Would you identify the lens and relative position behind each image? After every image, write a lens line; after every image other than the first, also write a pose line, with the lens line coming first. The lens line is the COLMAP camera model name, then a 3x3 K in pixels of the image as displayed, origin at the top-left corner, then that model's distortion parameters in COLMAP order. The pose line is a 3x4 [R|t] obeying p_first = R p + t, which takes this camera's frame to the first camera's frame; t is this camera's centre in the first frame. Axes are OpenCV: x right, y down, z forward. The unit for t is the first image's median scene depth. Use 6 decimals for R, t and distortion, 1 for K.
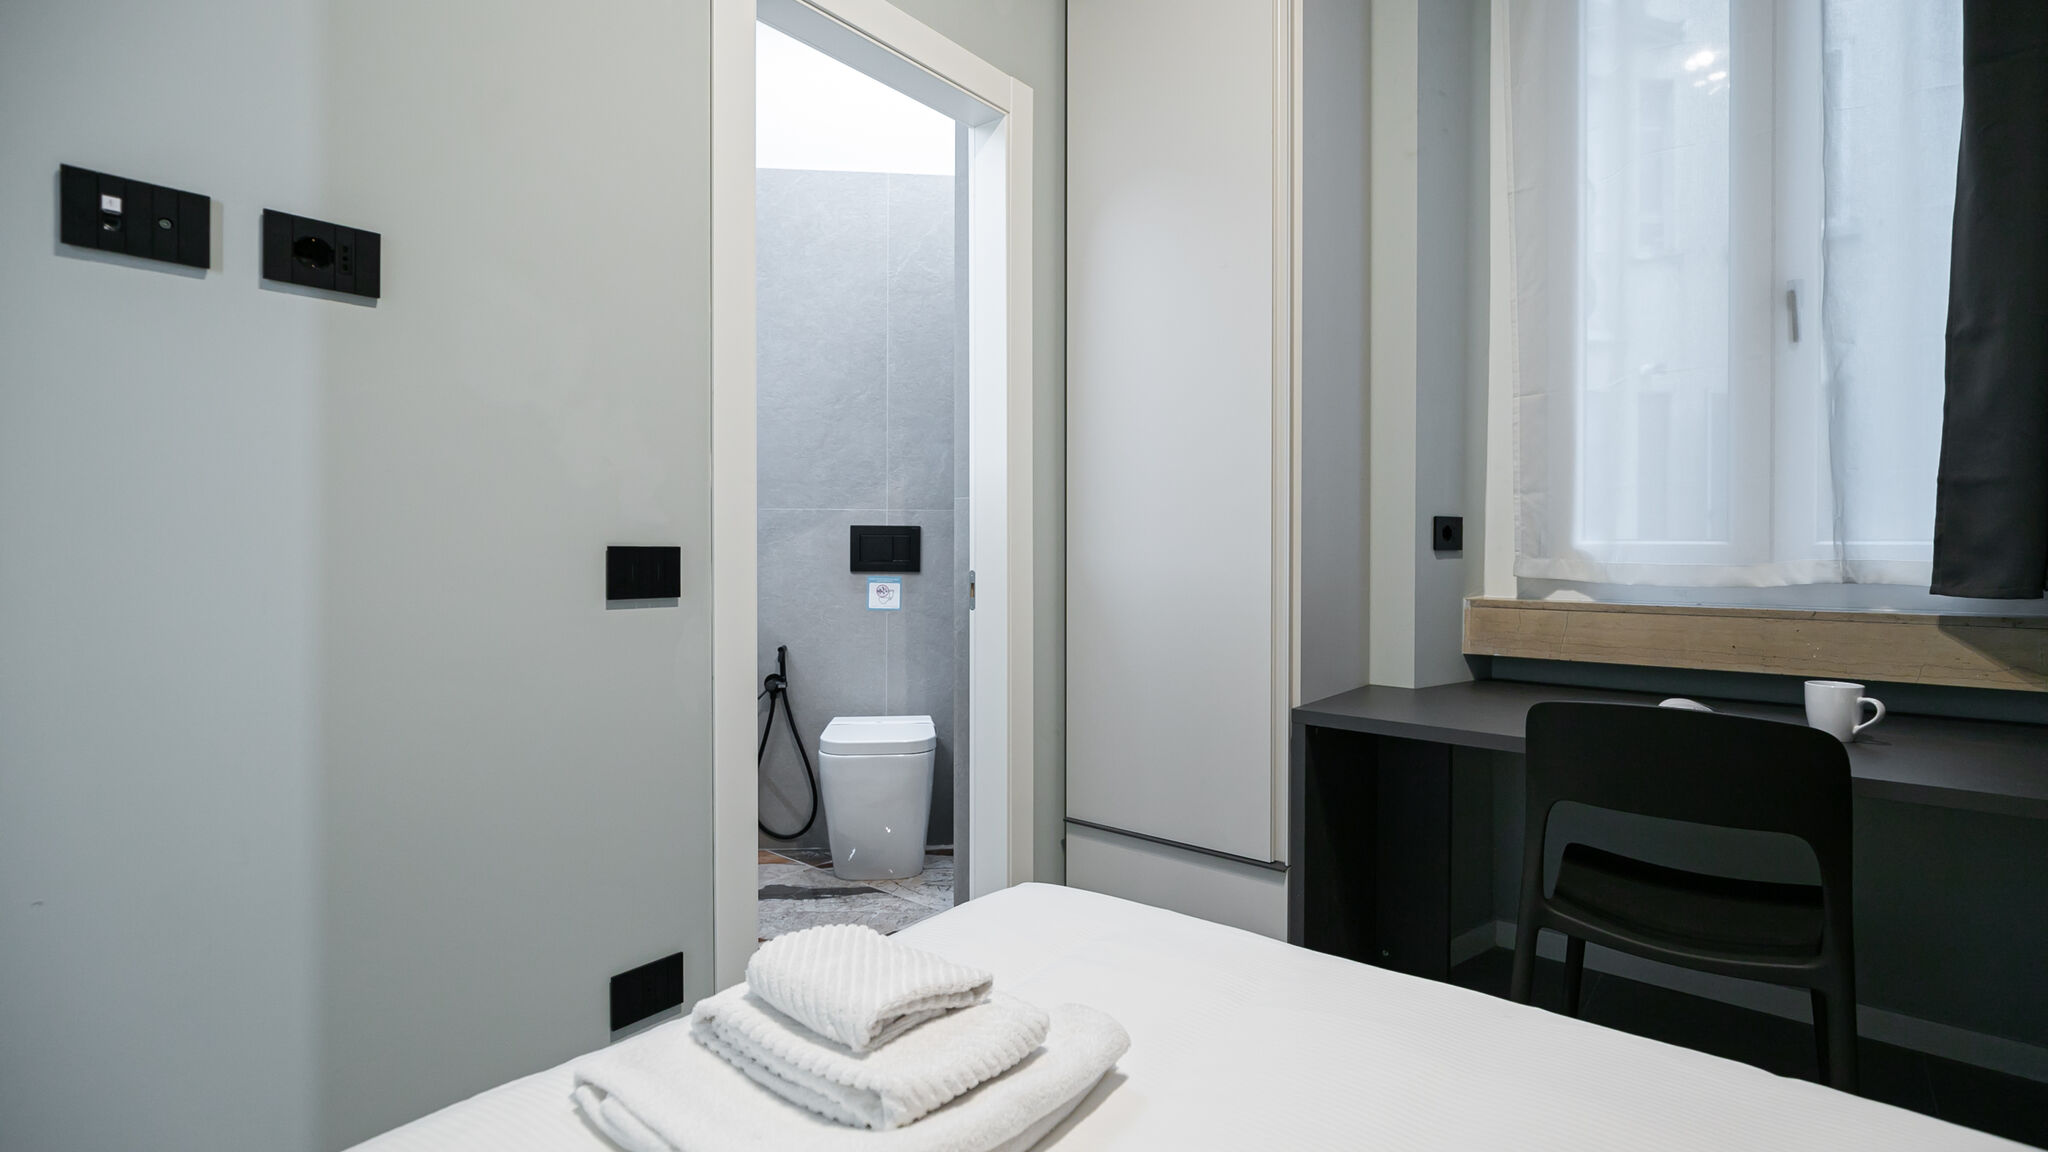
lens RADIAL K [[955.1, 0, 1024.0], [0, 955.1, 576.0], [0, 0, 1]] dist [-0.012732, 0.000825]
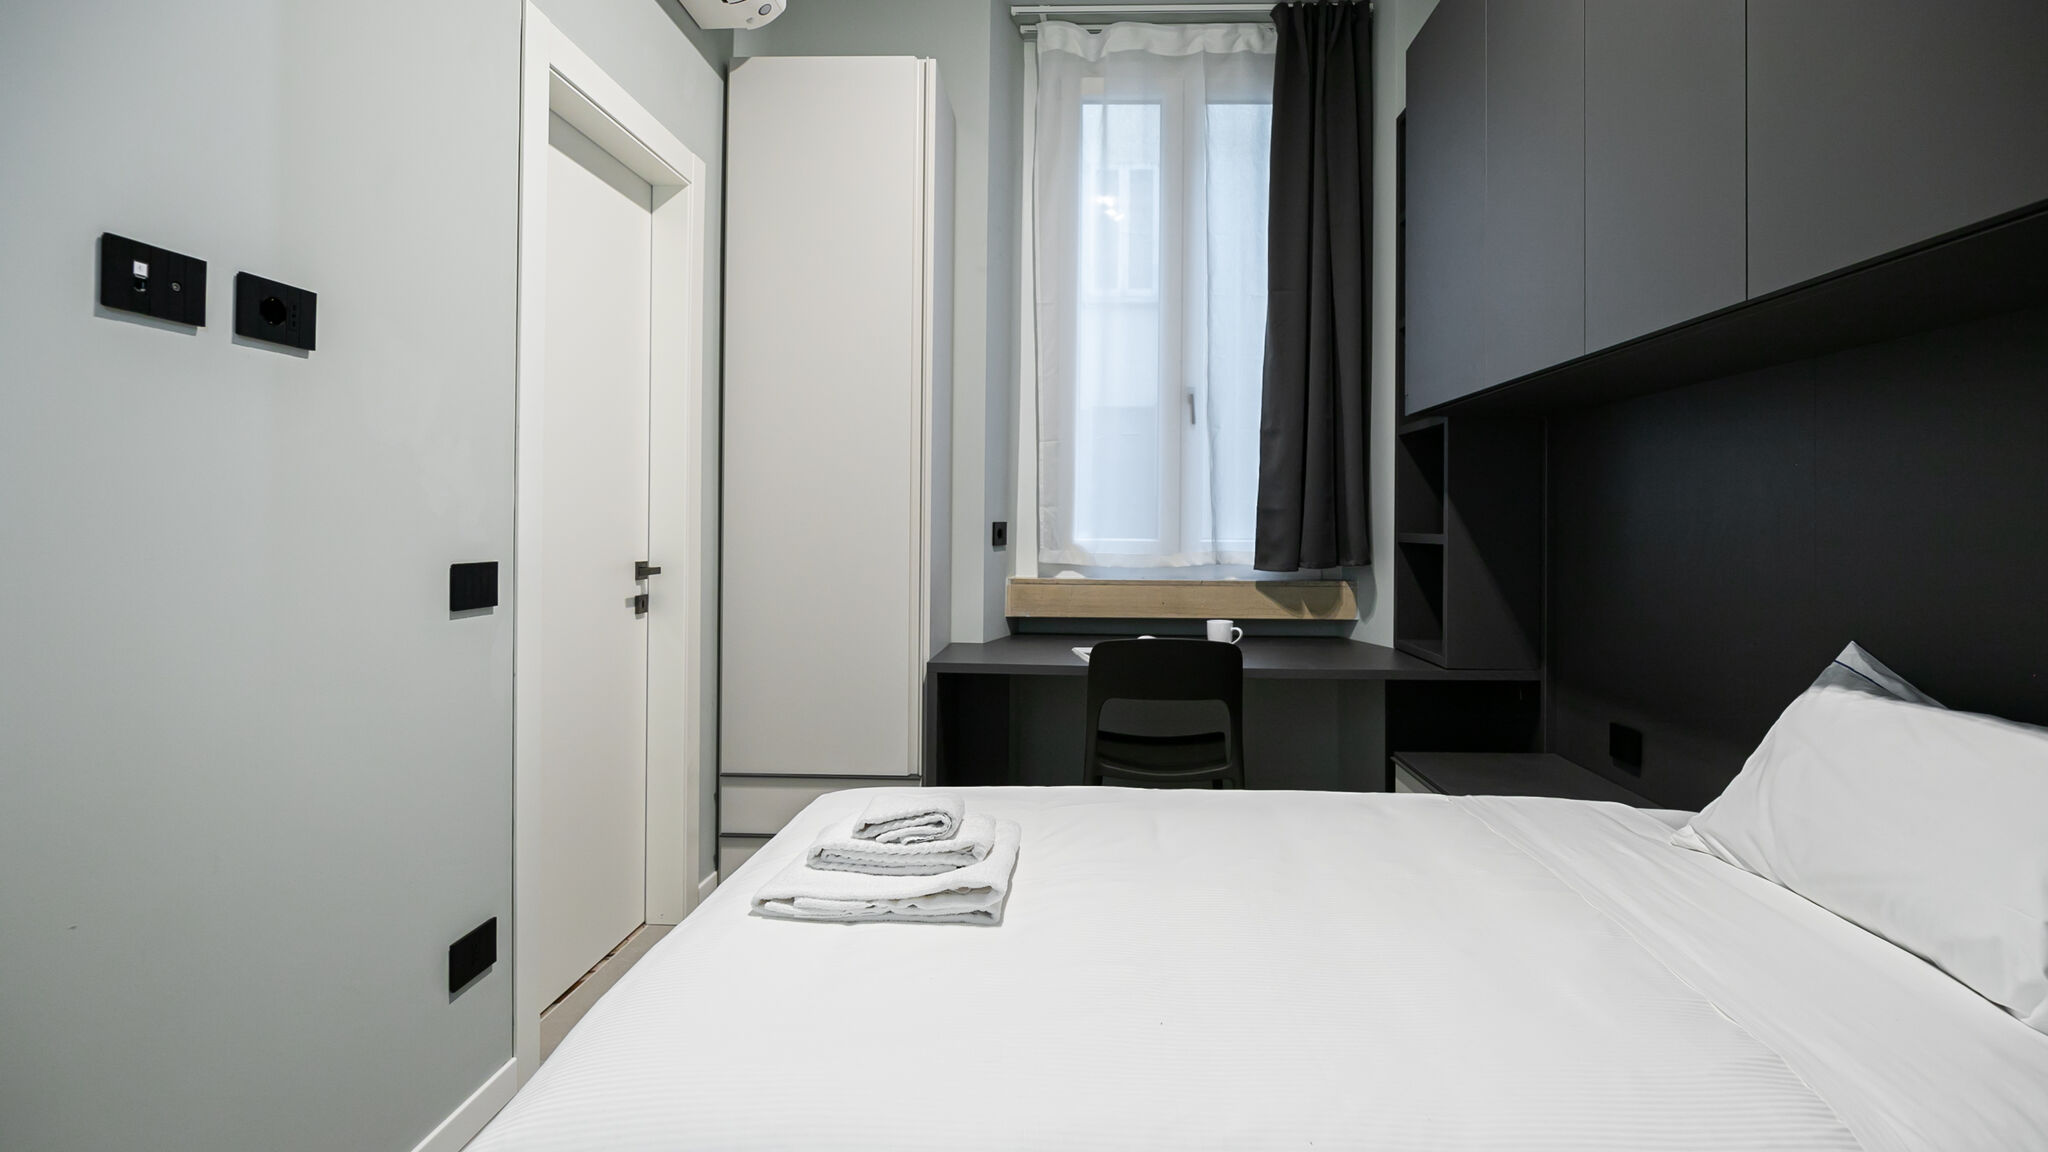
lens RADIAL K [[955.1, 0, 1024.0], [0, 955.1, 576.0], [0, 0, 1]] dist [-0.012732, 0.000825]
pose [[0.825689, -0.033257, 0.563145, -0.429160], [0.017874, 0.999302, 0.032808, -0.035256], [-0.563843, -0.017023, 0.825707, -0.264842]]
